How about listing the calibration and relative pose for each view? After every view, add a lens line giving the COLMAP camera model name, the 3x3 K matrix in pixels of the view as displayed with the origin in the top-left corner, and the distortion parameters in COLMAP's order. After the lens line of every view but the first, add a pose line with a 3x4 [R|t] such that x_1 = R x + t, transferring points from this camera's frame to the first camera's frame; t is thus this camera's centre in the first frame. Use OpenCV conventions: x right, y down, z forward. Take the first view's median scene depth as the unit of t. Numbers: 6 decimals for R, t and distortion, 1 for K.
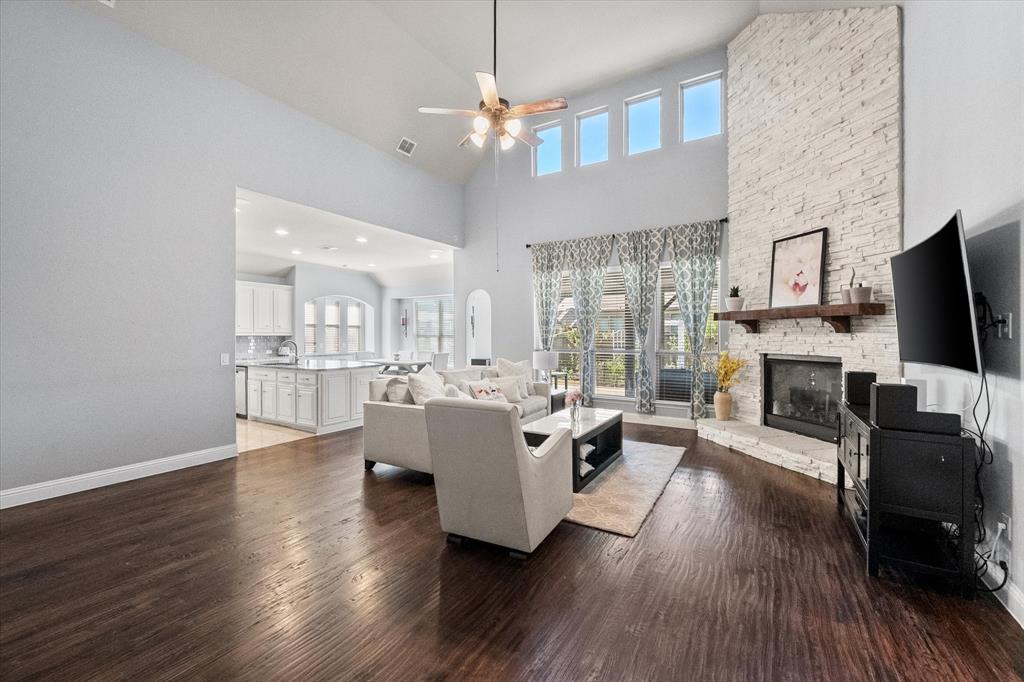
lens RADIAL K [[401.6, 0, 521.1], [0, 401.6, 334.4], [0, 0, 1]] dist [-0.000147, -0.000315]
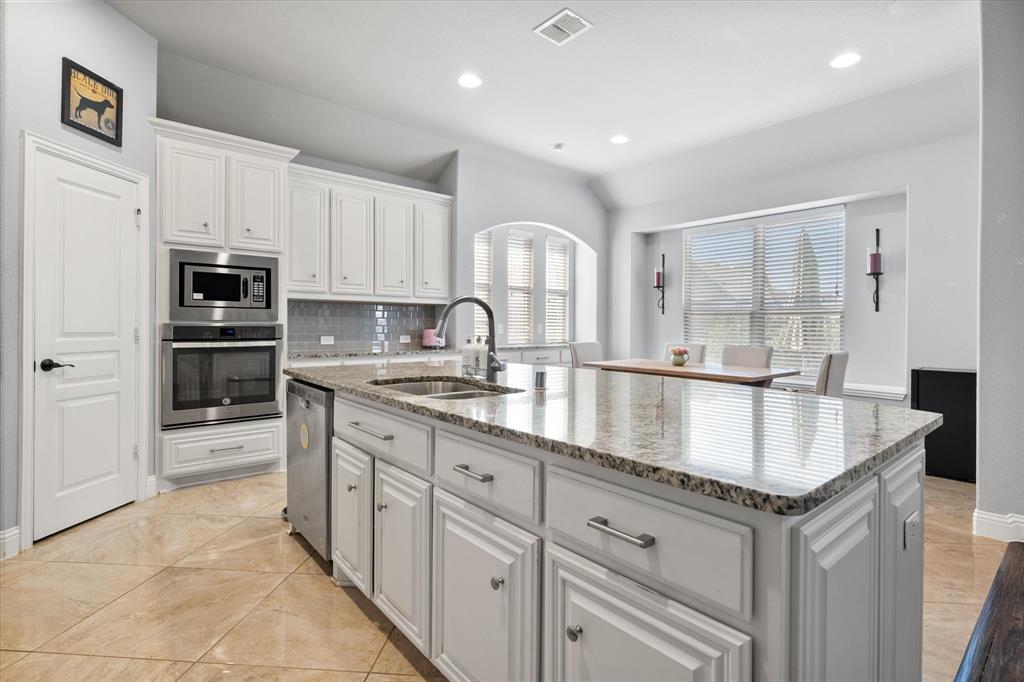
lens RADIAL K [[493.2, 0, 550.6], [0, 493.2, 327.0], [0, 0, 1]] dist [-0.005467, -0.001715]
pose [[0.961863, 0.009384, -0.273371, -0.272163], [-0.008499, 0.999954, 0.004420, 0.022137], [0.273400, -0.001928, 0.961898, 0.437112]]
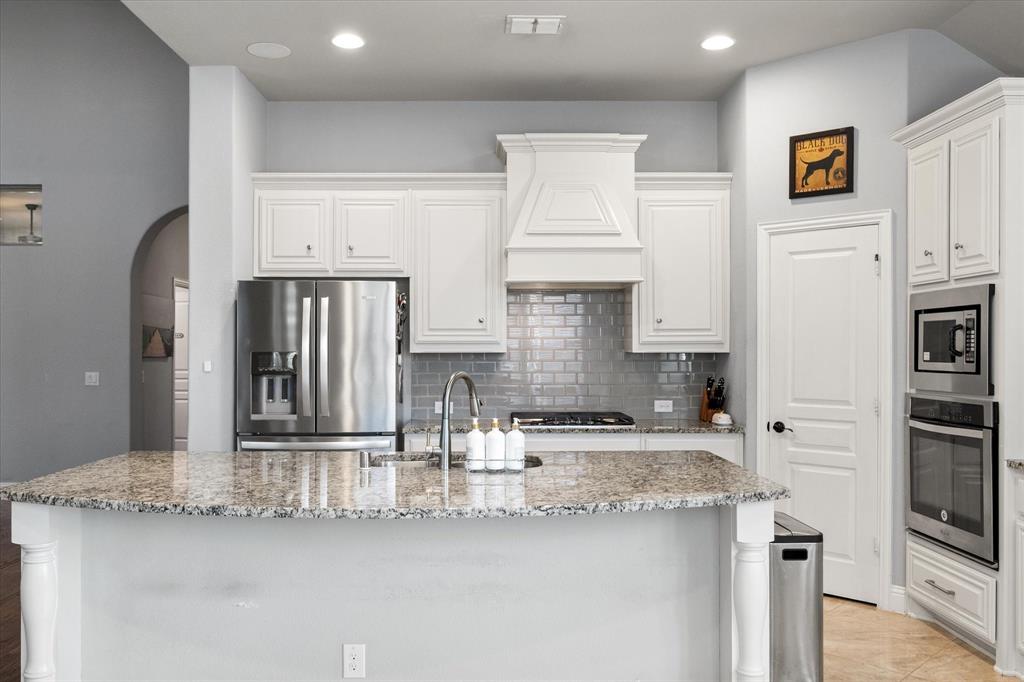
lens RADIAL K [[844.4, 0, 509.5], [0, 844.4, 341.1], [0, 0, 1]] dist [0.003677, -0.011149]
pose [[-0.848678, -0.006993, -0.528864, -0.210808], [-0.001777, 0.999945, -0.010371, 0.002264], [0.528907, -0.007862, -0.848644, 0.924189]]
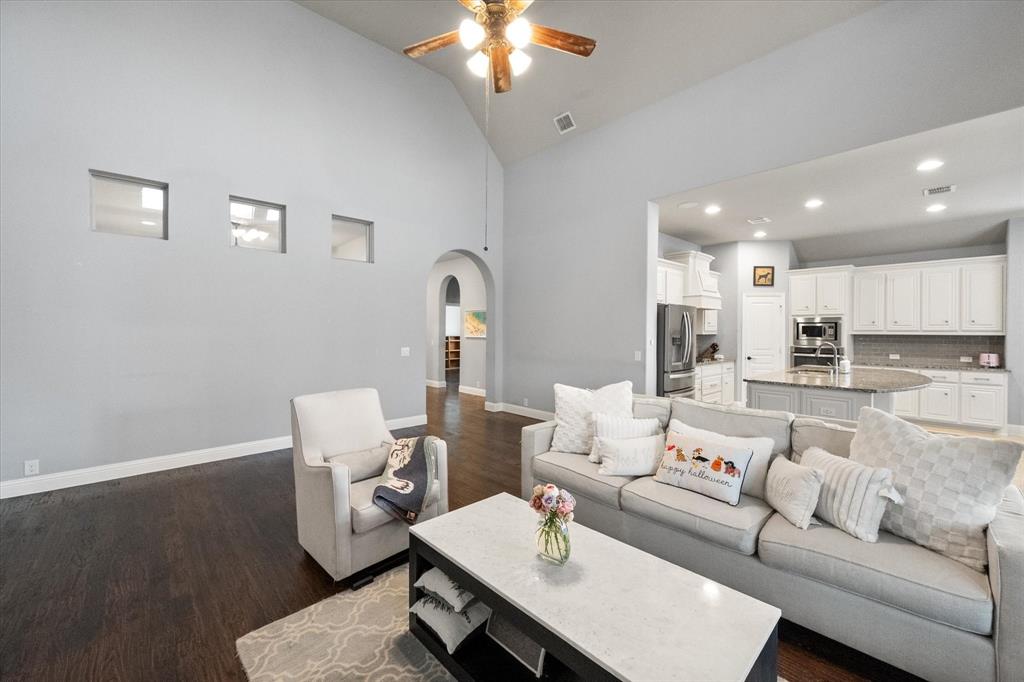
lens RADIAL K [[401.6, 0, 514.4], [0, 401.6, 331.2], [0, 0, 1]] dist [-0.000147, -0.000315]
pose [[-0.278699, -0.000486, -0.960378, 0.197330], [-0.004960, 0.999987, 0.000933, -0.000778], [0.960366, 0.005023, -0.278698, 0.408751]]
